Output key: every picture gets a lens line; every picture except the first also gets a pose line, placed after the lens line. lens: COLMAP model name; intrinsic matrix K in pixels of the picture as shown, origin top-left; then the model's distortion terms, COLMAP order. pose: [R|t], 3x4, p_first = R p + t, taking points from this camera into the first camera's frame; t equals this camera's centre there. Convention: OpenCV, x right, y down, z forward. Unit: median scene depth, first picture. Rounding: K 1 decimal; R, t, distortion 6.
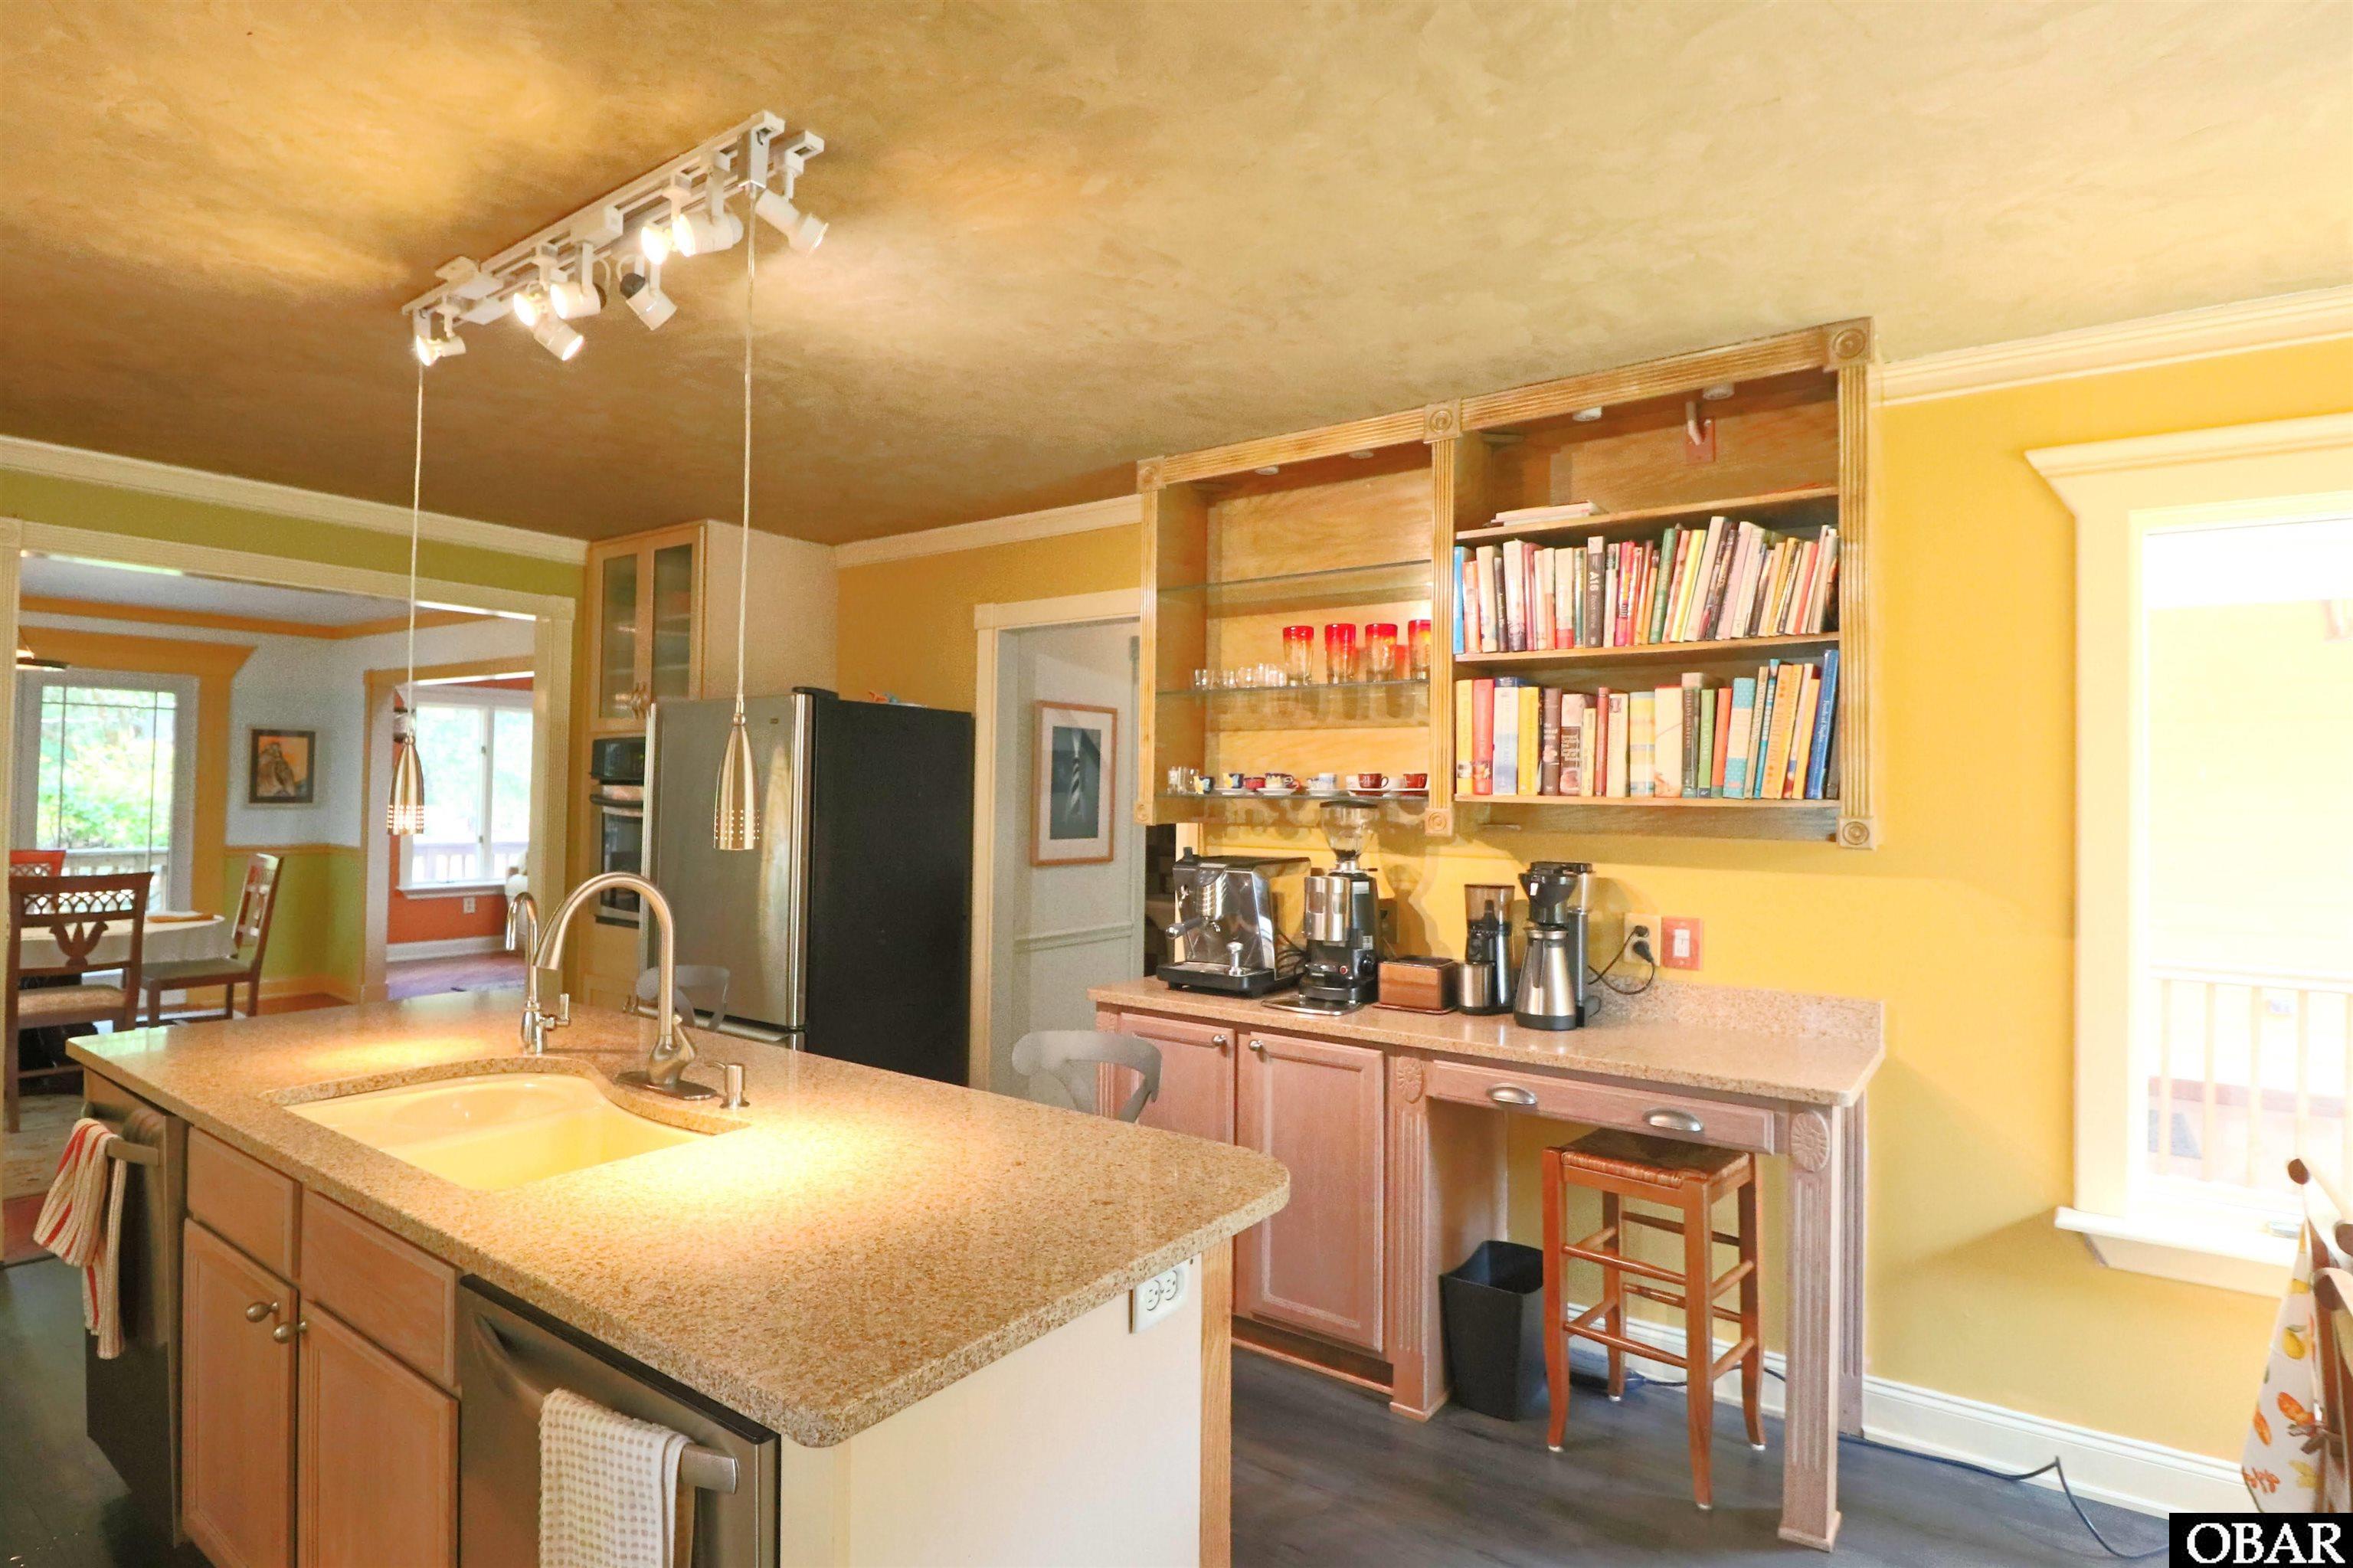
lens RADIAL K [[1211.2, 0, 1148.4], [0, 1211.2, 760.4], [0, 0, 1]] dist [-0.005476, -0.012588]
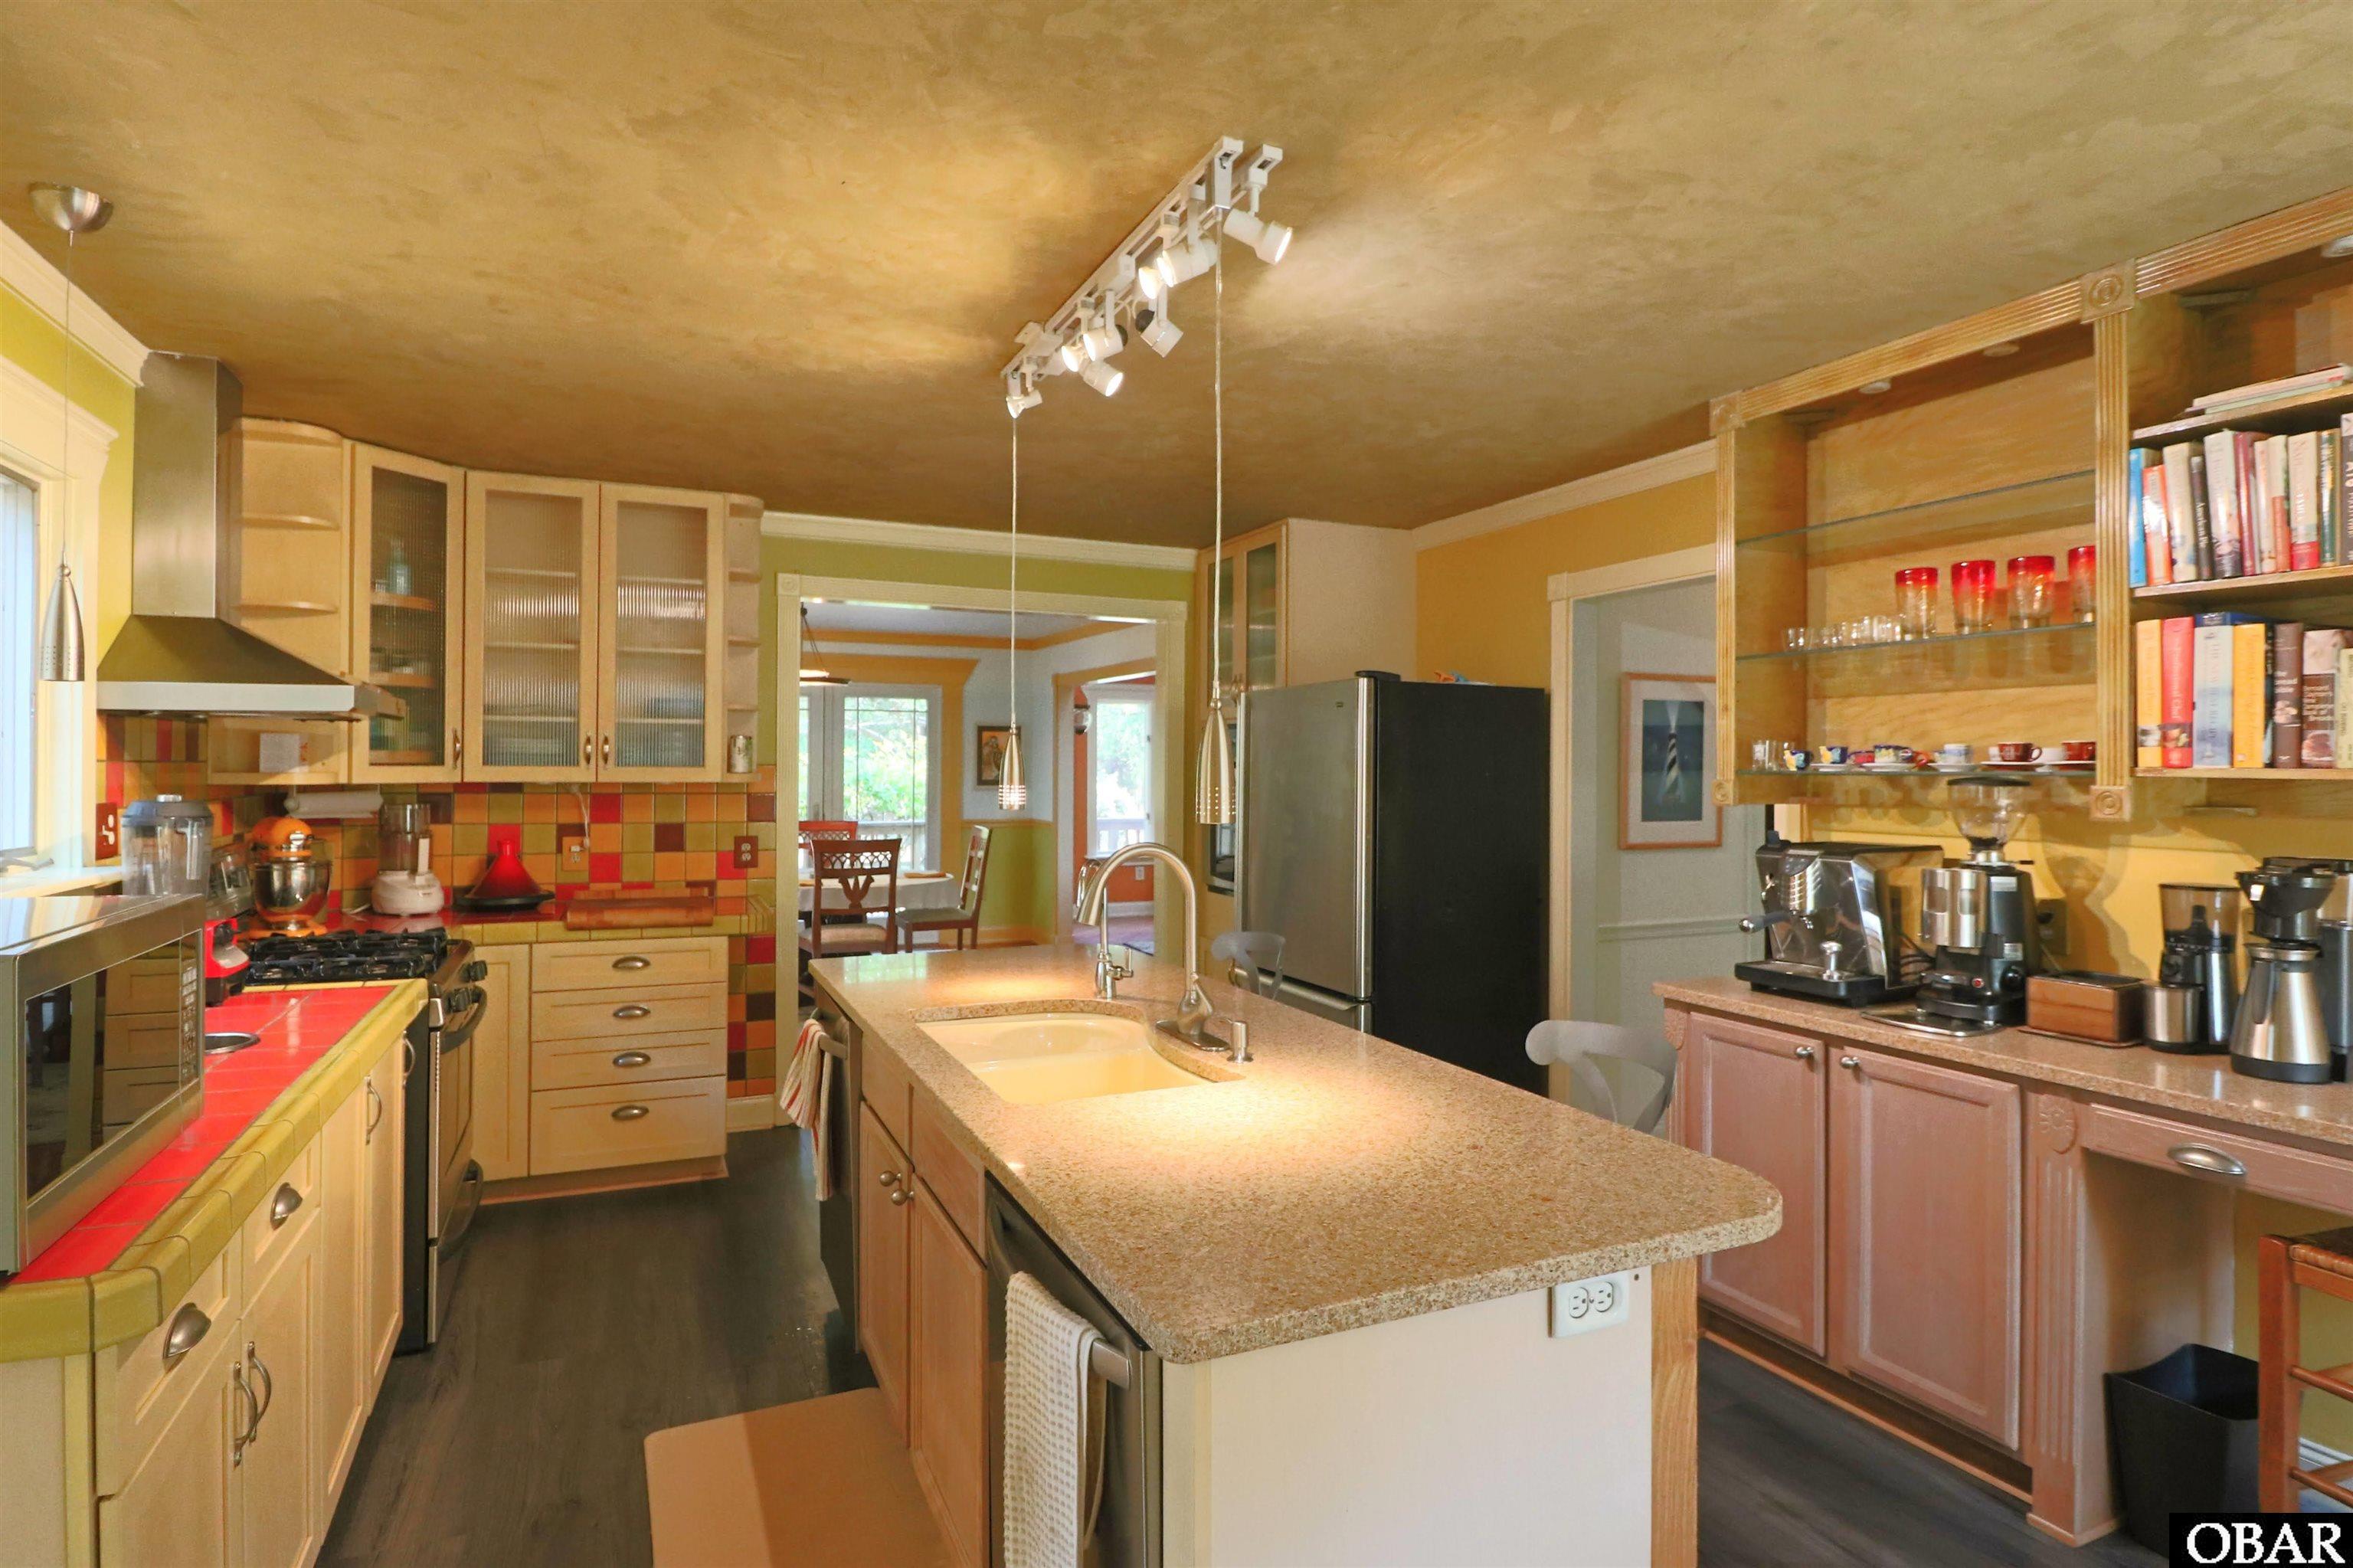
lens RADIAL K [[1211.2, 0, 1151.6], [0, 1211.2, 761.3], [0, 0, 1]] dist [-0.005476, -0.012588]
pose [[0.865399, -0.012448, -0.500929, 0.091475], [0.020427, 0.999737, 0.010446, 0.002730], [0.500667, -0.019272, 0.865425, 0.015086]]
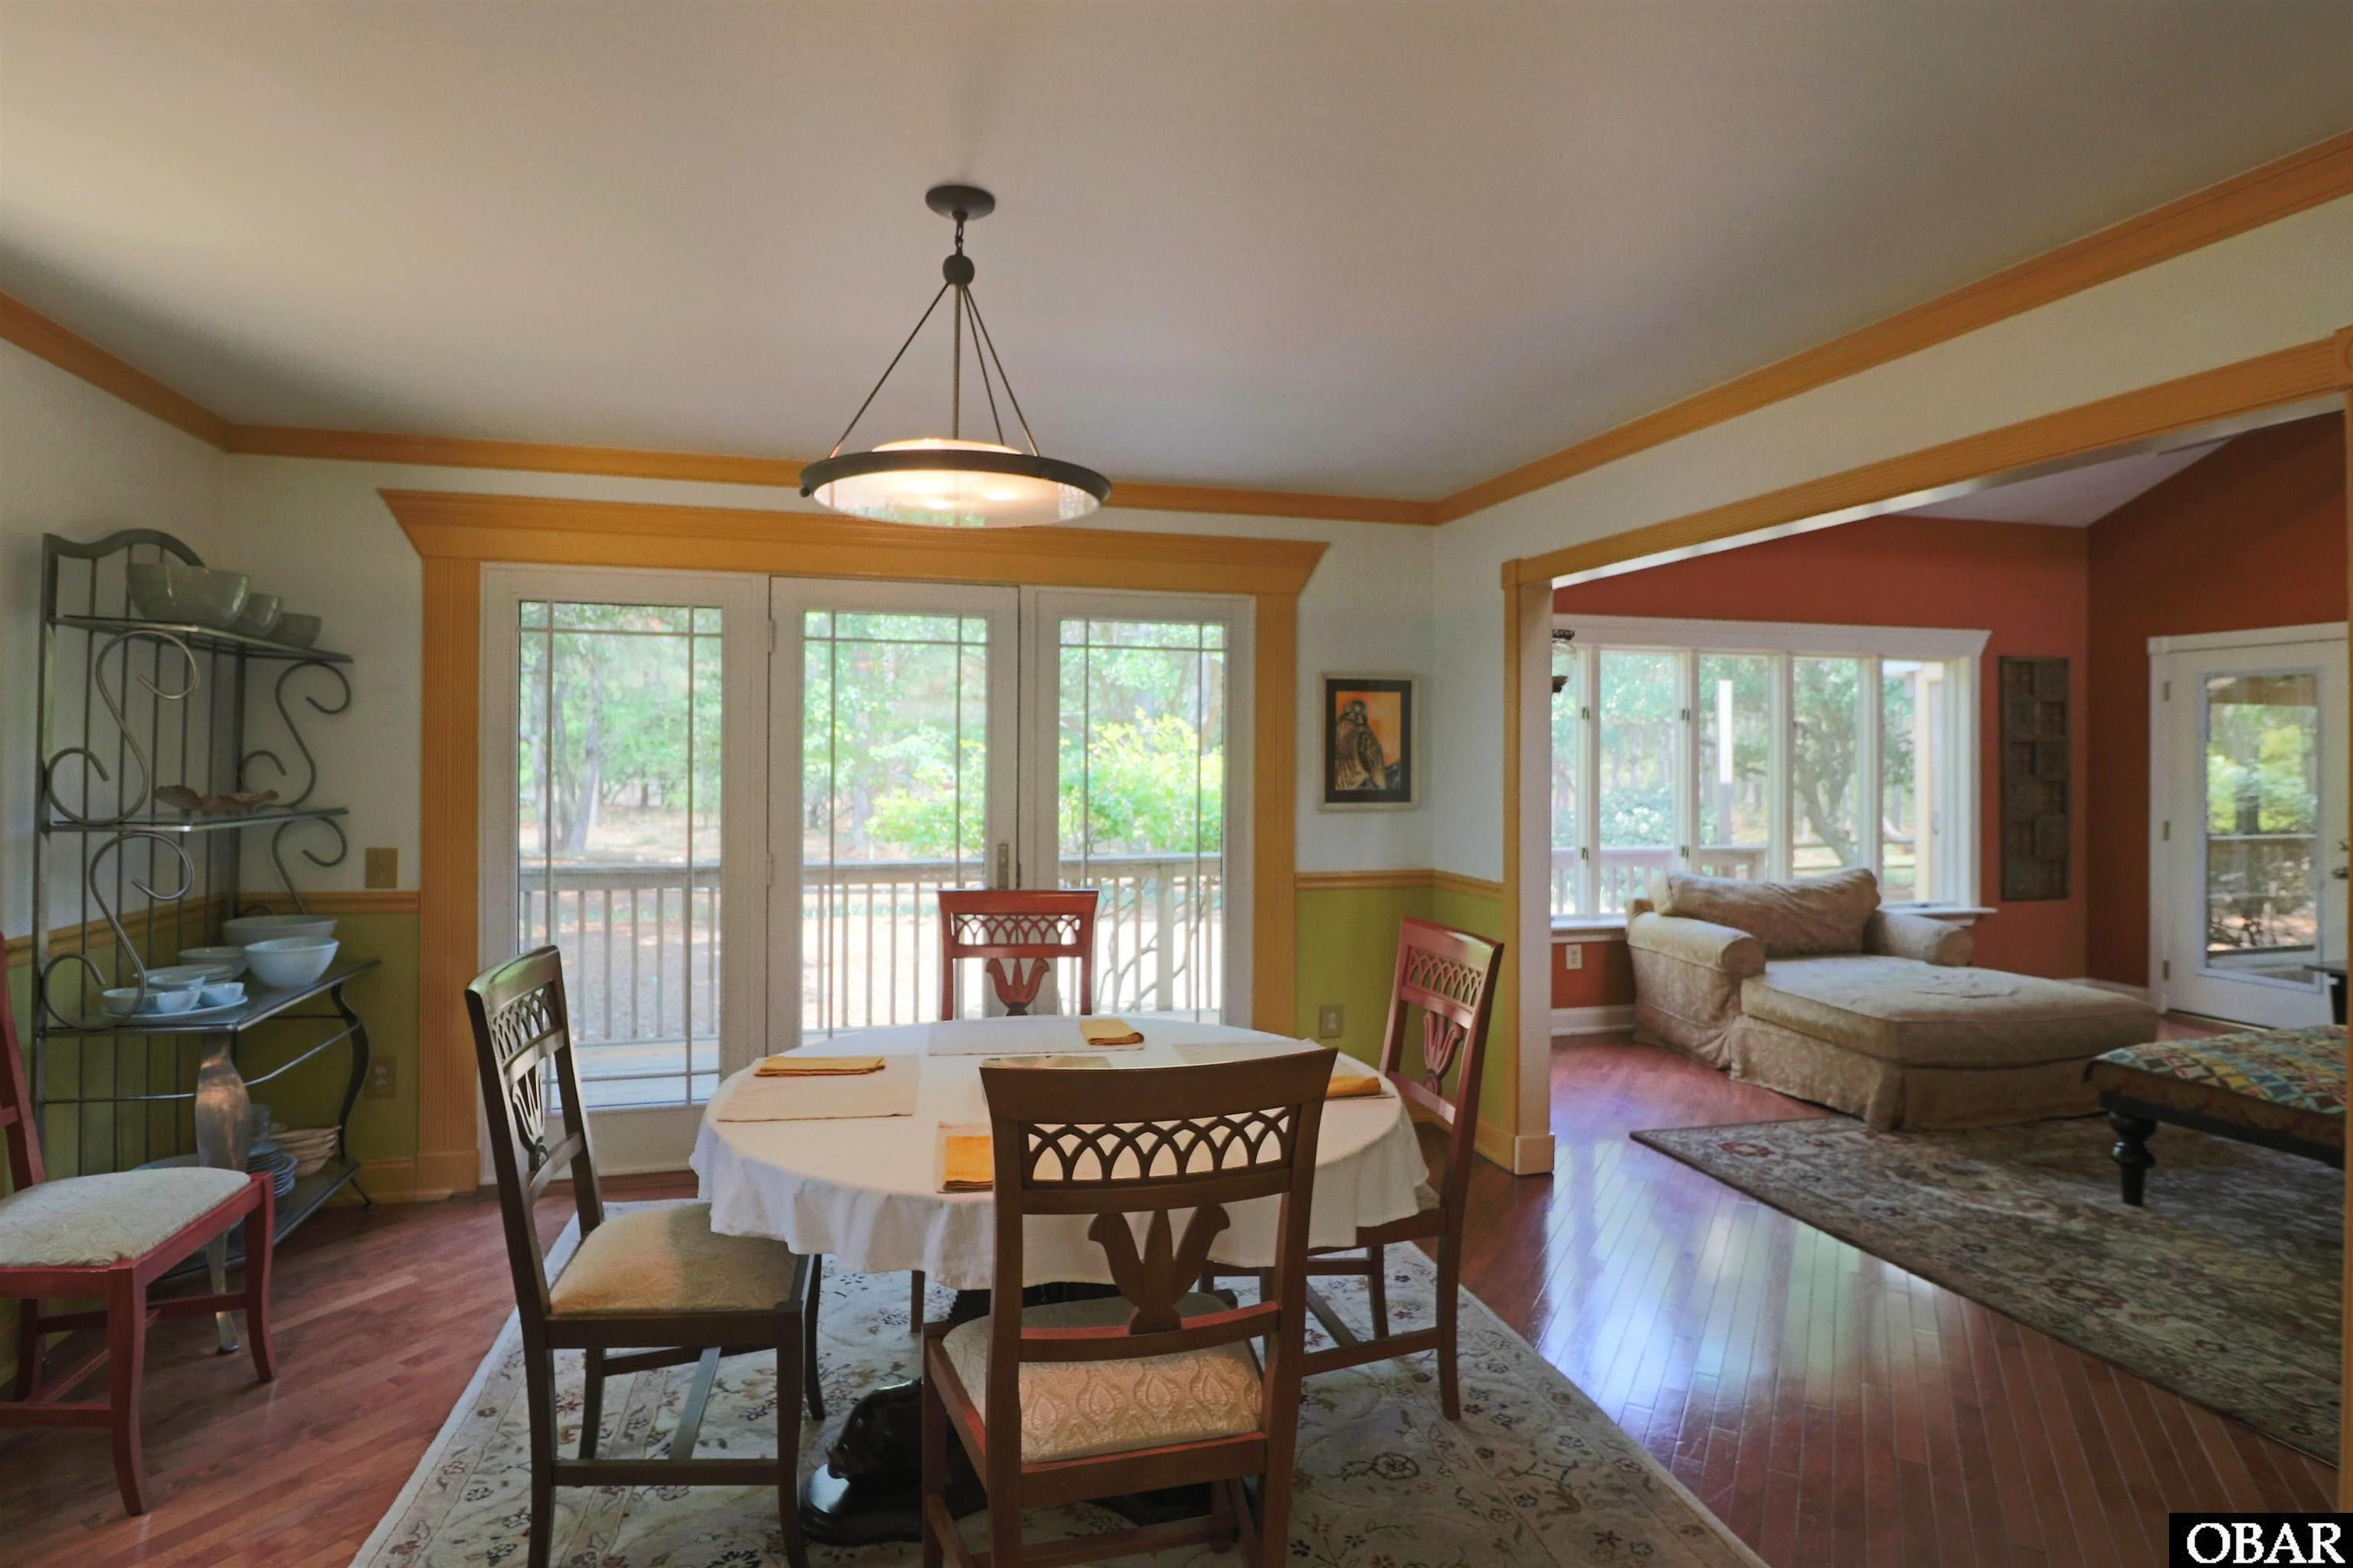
lens RADIAL K [[1211.2, 0, 1138.1], [0, 1211.2, 749.0], [0, 0, 1]] dist [-0.005476, -0.012588]
pose [[0.774485, -0.018501, -0.632322, -1.078363], [0.023499, 0.999724, -0.000469, 0.016941], [0.632156, -0.014496, 0.774705, 1.163989]]
